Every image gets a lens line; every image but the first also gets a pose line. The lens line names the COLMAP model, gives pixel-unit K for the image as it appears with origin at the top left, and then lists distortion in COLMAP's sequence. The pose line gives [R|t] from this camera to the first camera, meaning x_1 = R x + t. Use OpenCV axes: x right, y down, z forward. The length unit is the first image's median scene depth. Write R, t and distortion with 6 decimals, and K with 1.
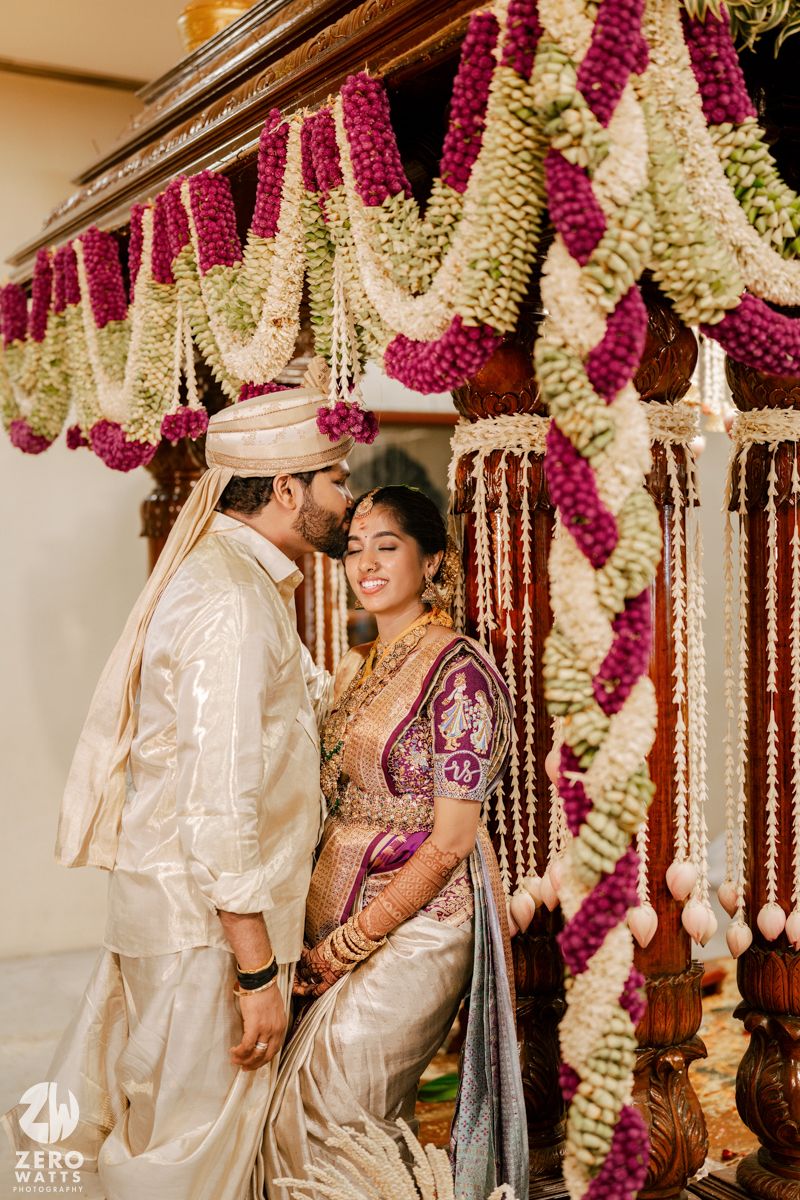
lens RADIAL K [[1648.7, 0, 414.7], [0, 1648.7, 599.6], [0, 0, 1]] dist [-0.118725, 1.015651]
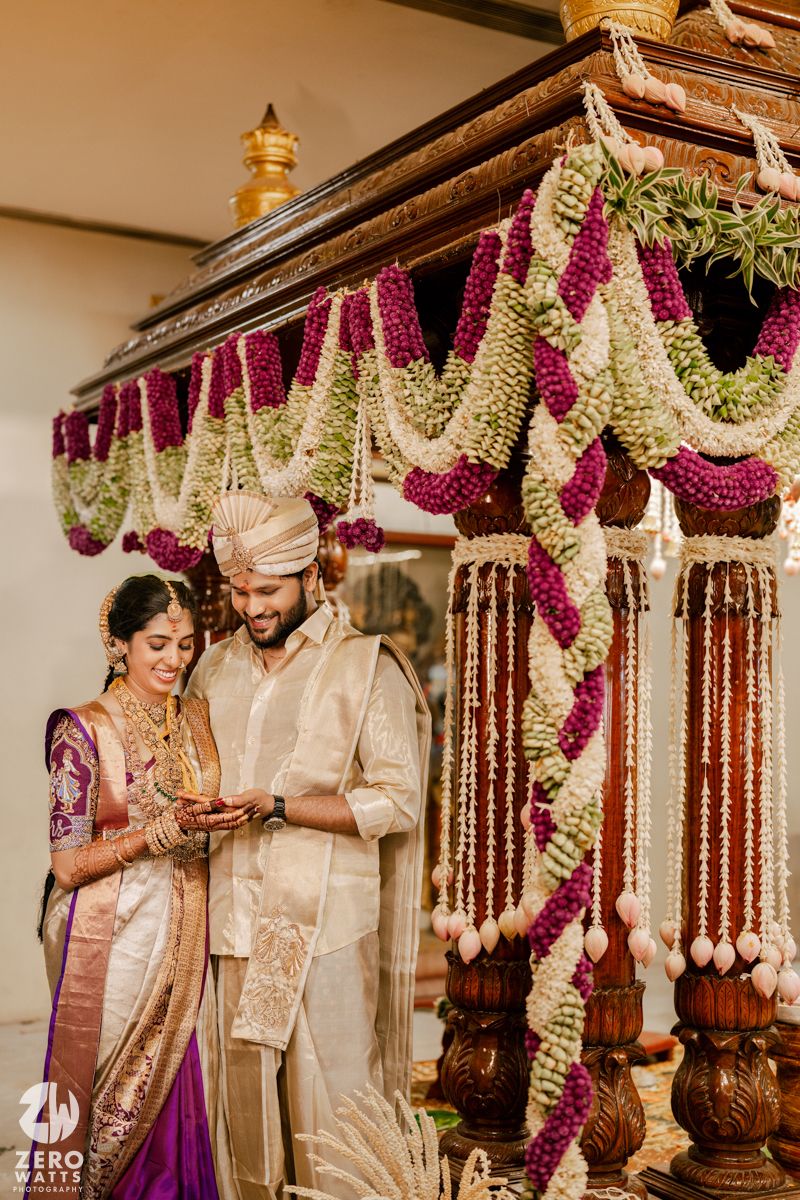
lens RADIAL K [[1648.7, 0, 414.7], [0, 1648.7, 599.6], [0, 0, 1]] dist [-0.118725, 1.015651]
pose [[0.999387, 0.033437, 0.010416, -0.023706], [-0.032546, 0.996552, -0.076323, 0.044786], [-0.012932, 0.075937, 0.997029, -0.308564]]
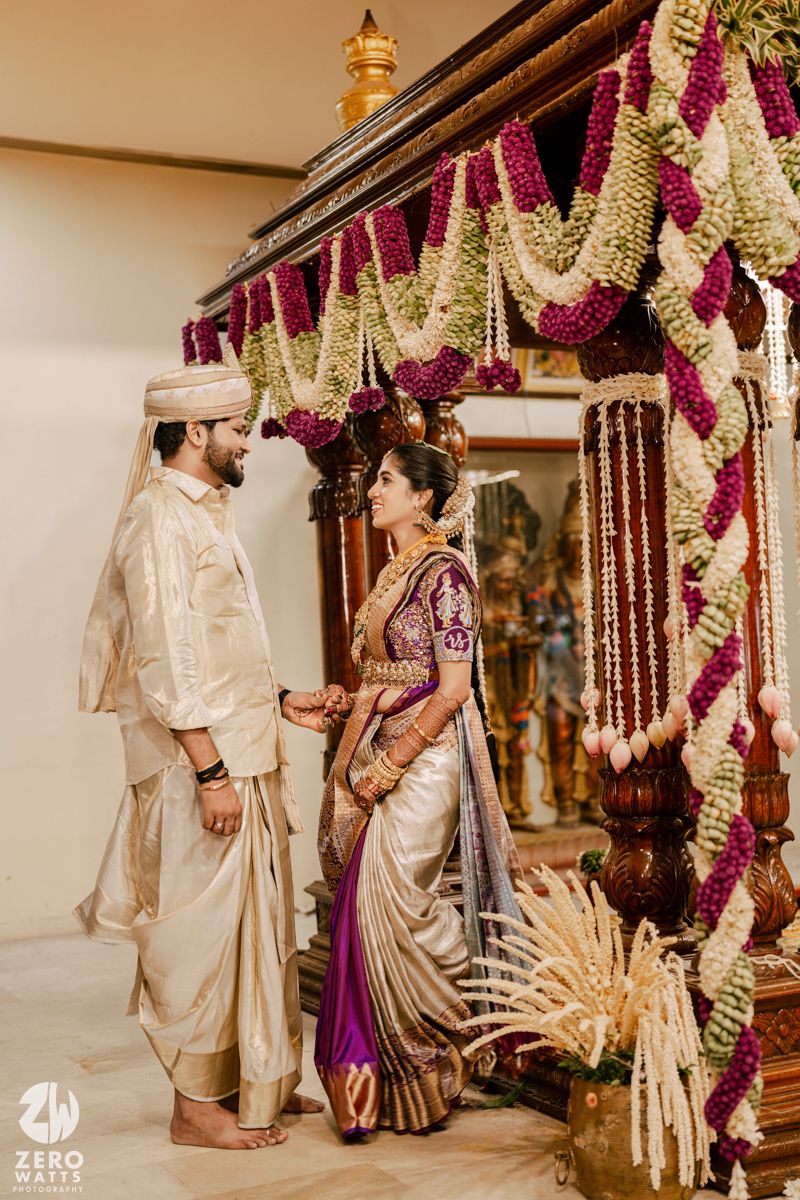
lens RADIAL K [[1658.7, 0, 400.0], [0, 1658.7, 600.0], [0, 0, 1]] dist [-0.120571, 1.013349]
pose [[0.998444, -0.028661, -0.047843, -0.086644], [0.025812, 0.997915, -0.059148, 0.192106], [0.049439, 0.057821, 0.997102, -0.437836]]
